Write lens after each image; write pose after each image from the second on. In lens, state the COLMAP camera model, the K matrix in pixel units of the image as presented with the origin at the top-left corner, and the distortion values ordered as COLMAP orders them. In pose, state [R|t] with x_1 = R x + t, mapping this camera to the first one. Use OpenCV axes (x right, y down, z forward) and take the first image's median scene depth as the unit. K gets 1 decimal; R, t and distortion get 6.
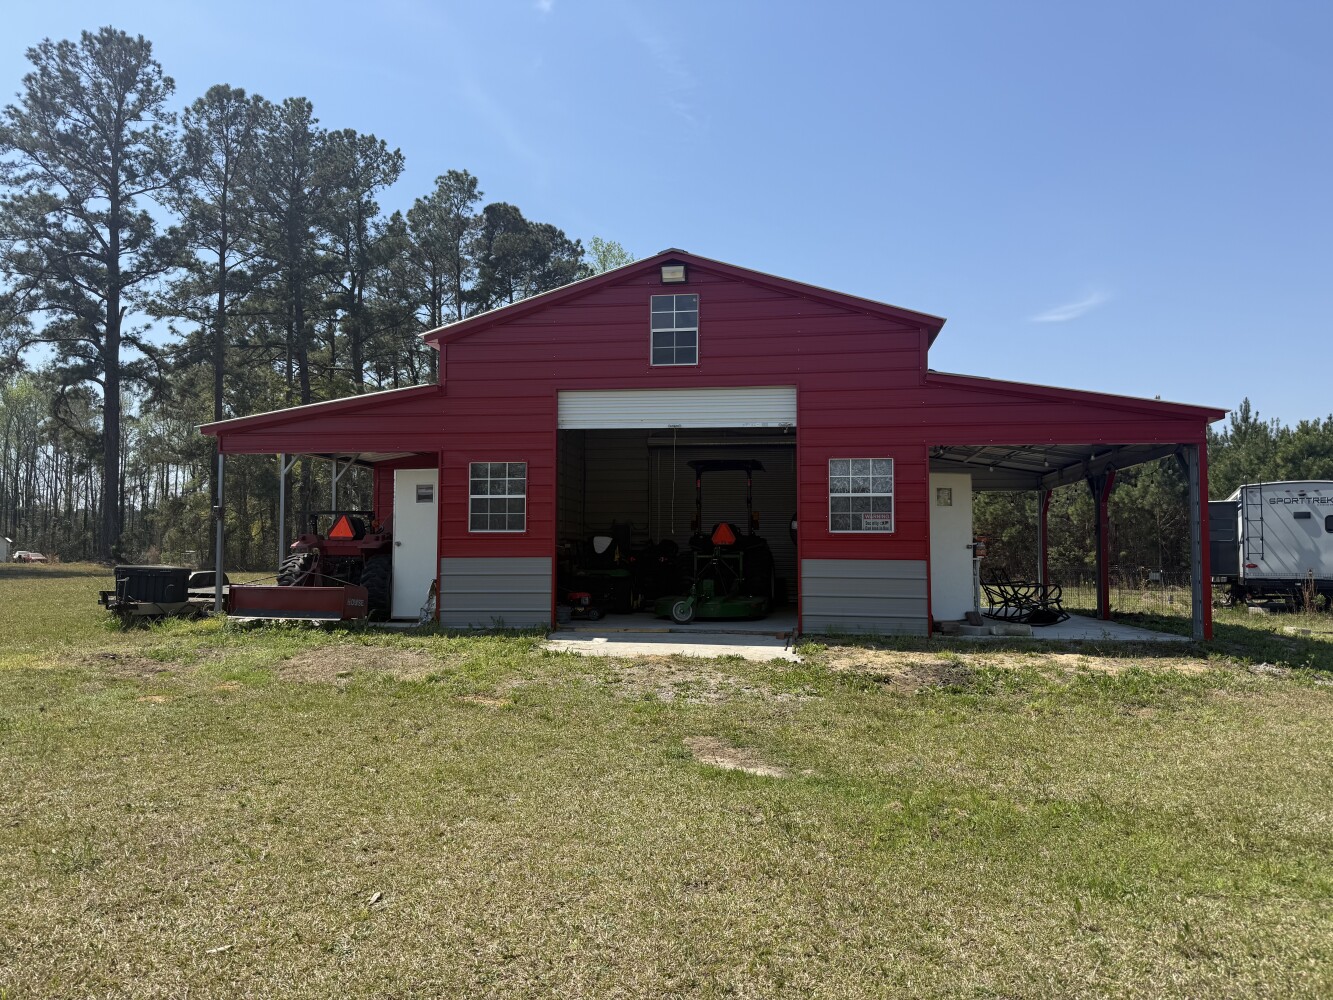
lens RADIAL K [[950.7, 0, 666.2], [0, 950.7, 503.9], [0, 0, 1]] dist [0.064260, -0.088450]
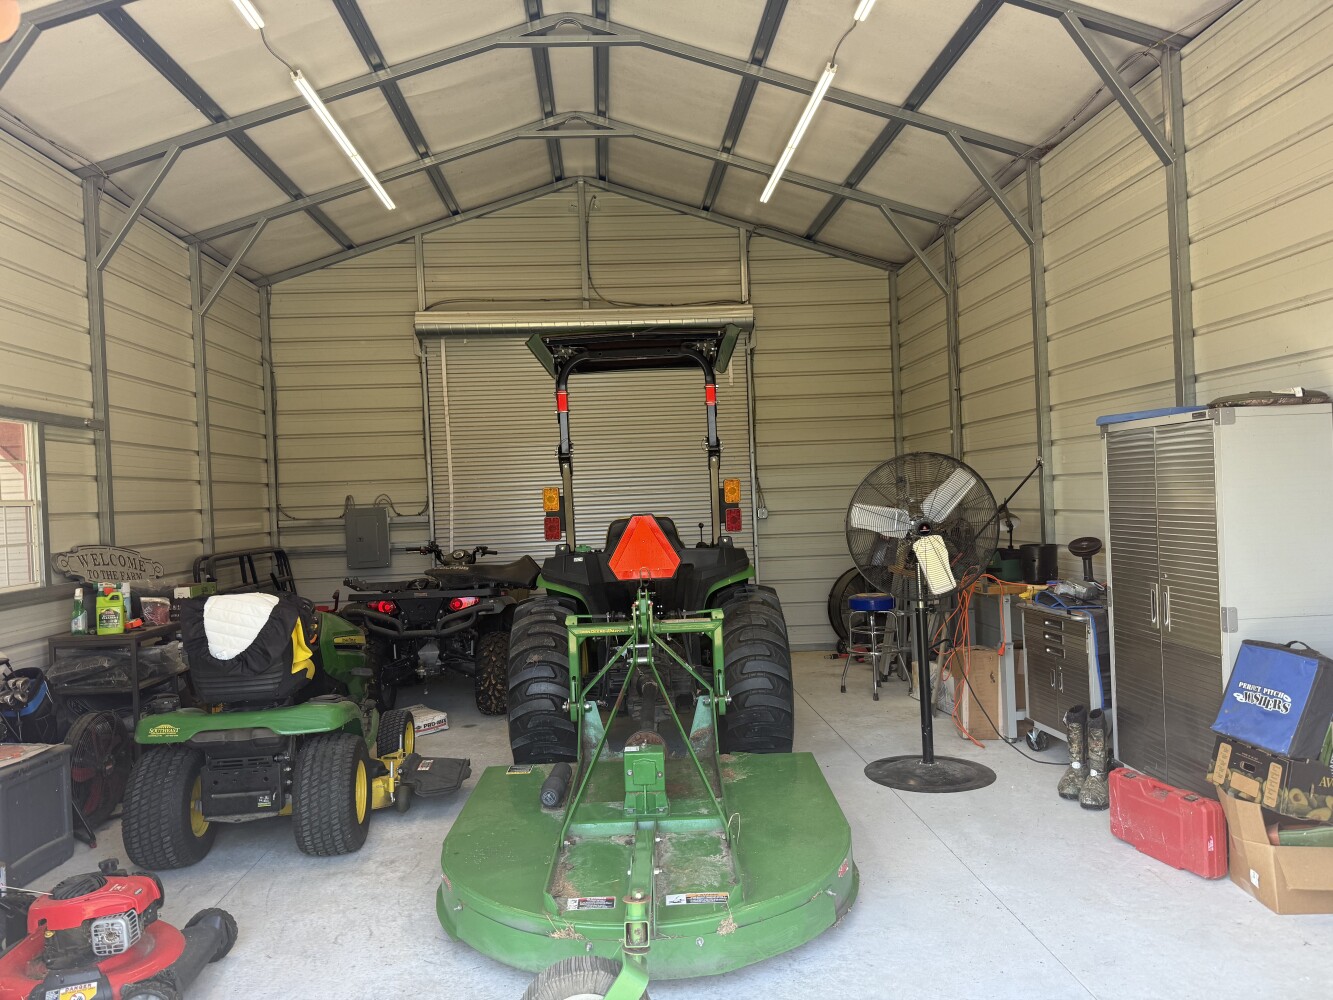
lens RADIAL K [[950.7, 0, 669.4], [0, 950.7, 501.4], [0, 0, 1]] dist [0.064260, -0.088450]
pose [[0.976116, -0.042099, 0.213130, -0.003205], [0.030164, 0.997805, 0.058945, -0.005055], [-0.215144, -0.051109, 0.975244, 0.659110]]
